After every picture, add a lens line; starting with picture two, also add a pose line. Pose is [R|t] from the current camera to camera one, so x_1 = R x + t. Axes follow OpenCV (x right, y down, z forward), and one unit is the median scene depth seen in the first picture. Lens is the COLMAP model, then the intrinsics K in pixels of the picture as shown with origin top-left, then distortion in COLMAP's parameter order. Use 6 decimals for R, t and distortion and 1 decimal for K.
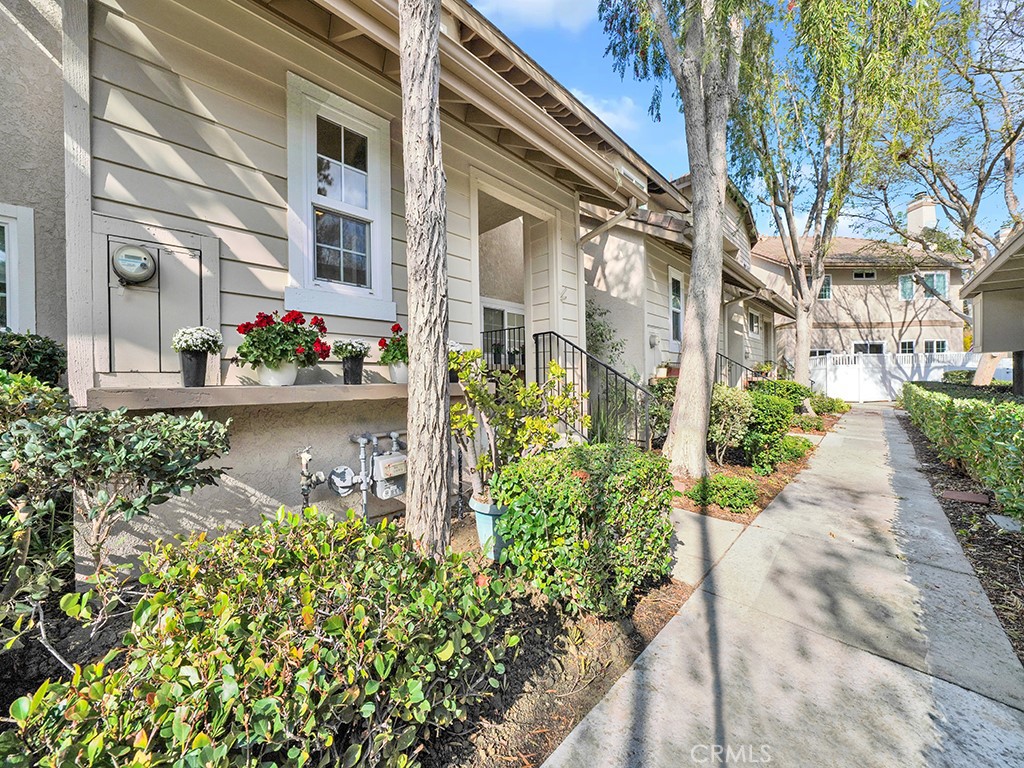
lens RADIAL K [[358.0, 0, 508.3], [0, 358.0, 383.4], [0, 0, 1]] dist [-0.026427, 0.002320]
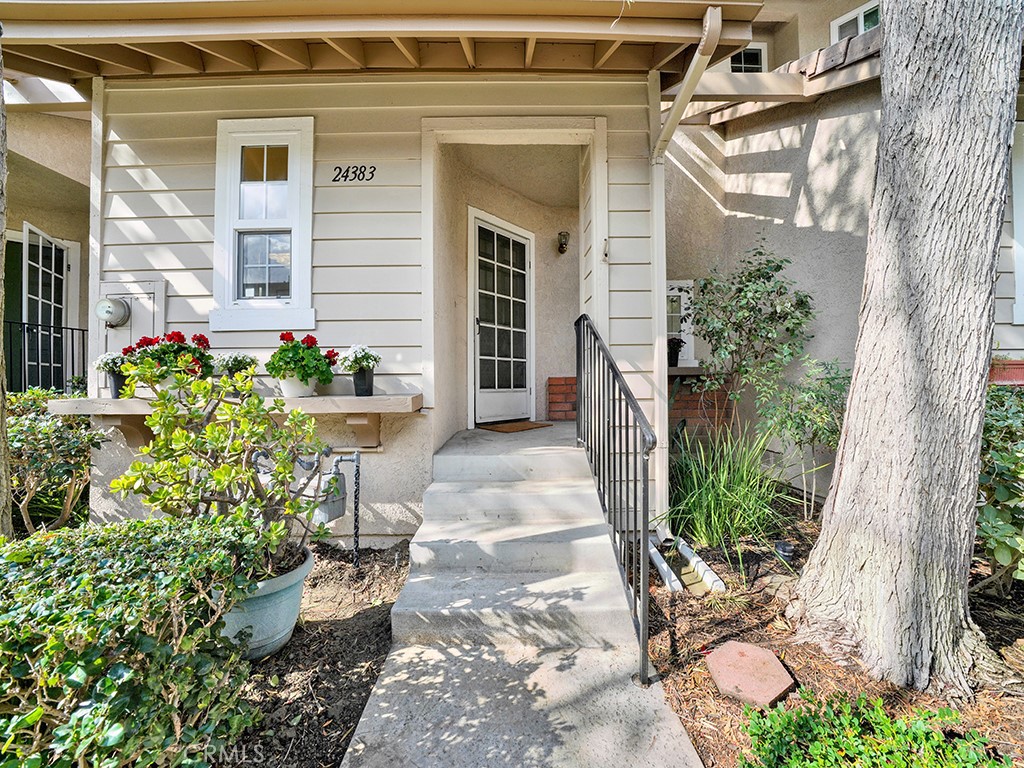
lens RADIAL K [[358.0, 0, 521.5], [0, 358.0, 379.2], [0, 0, 1]] dist [-0.026427, 0.002320]
pose [[0.728929, -0.006445, -0.684559, 0.857145], [-0.002120, 0.999930, -0.011671, -0.042494], [0.684586, 0.009958, 0.728864, 0.863267]]
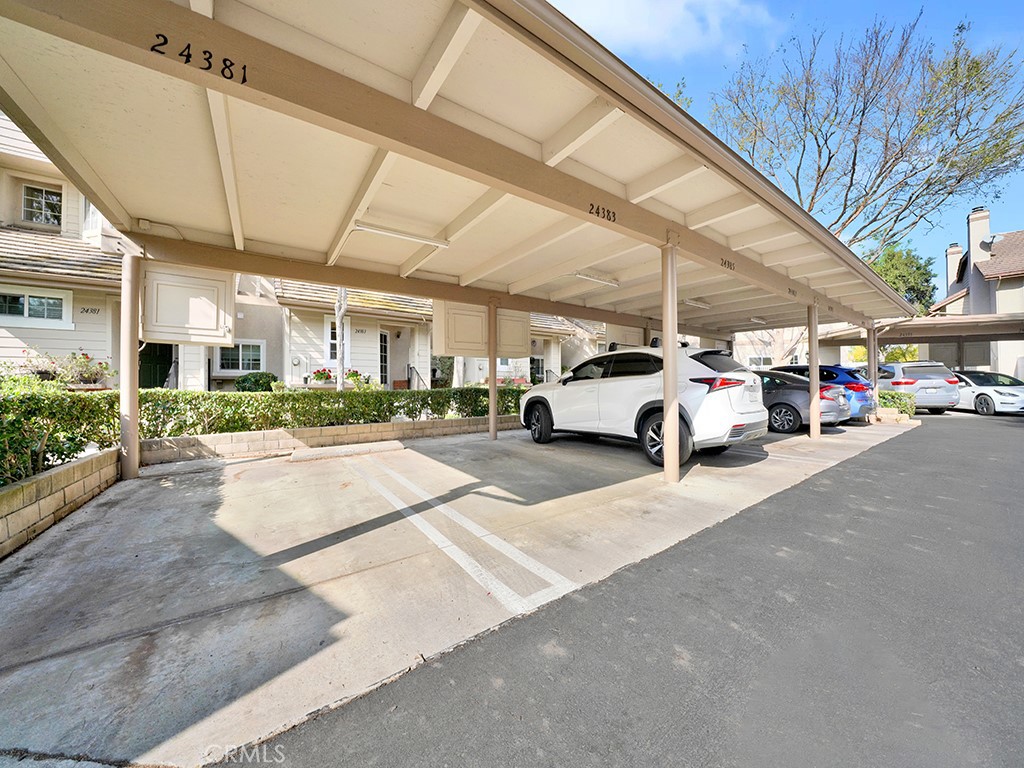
lens RADIAL K [[358.0, 0, 513.1], [0, 358.0, 381.7], [0, 0, 1]] dist [-0.026427, 0.002320]
pose [[0.988301, 0.006166, -0.152390, 2.455566], [-0.008734, 0.999831, -0.016183, 0.024595], [0.152264, 0.017324, 0.988188, -3.106823]]
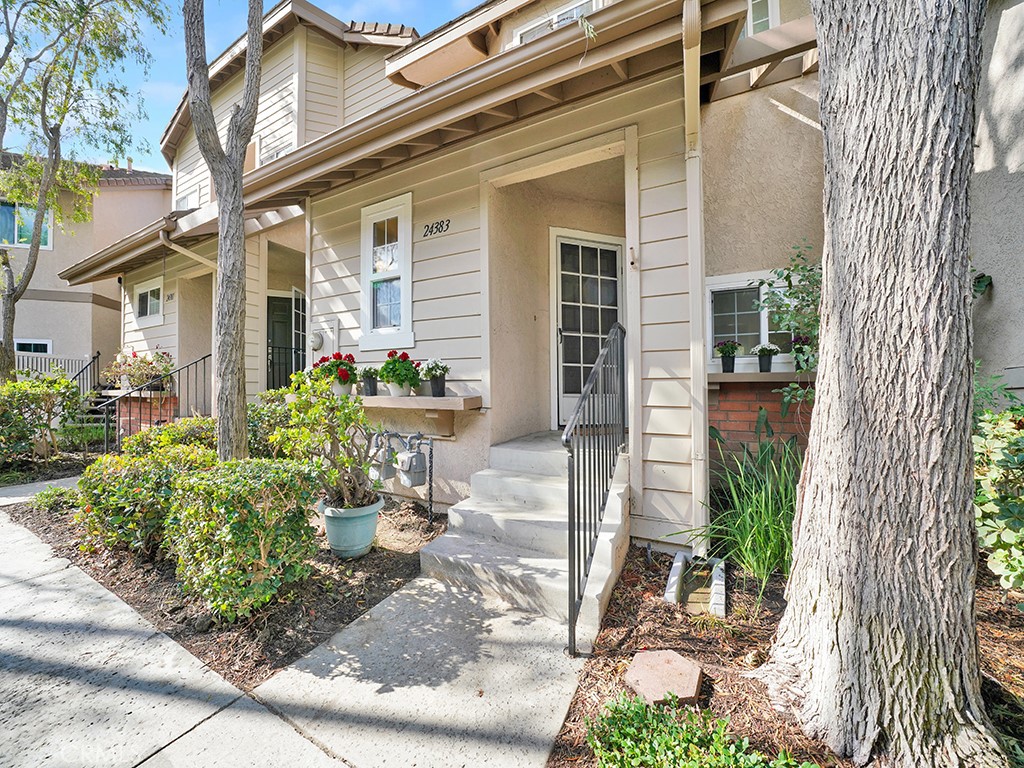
lens RADIAL K [[358.0, 0, 508.9], [0, 358.0, 386.4], [0, 0, 1]] dist [-0.026427, 0.002320]
pose [[0.331914, 0.003969, -0.943301, 1.221675], [-0.015240, 0.999883, -0.001155, -0.046899], [0.943187, 0.014759, 0.331935, 1.115689]]
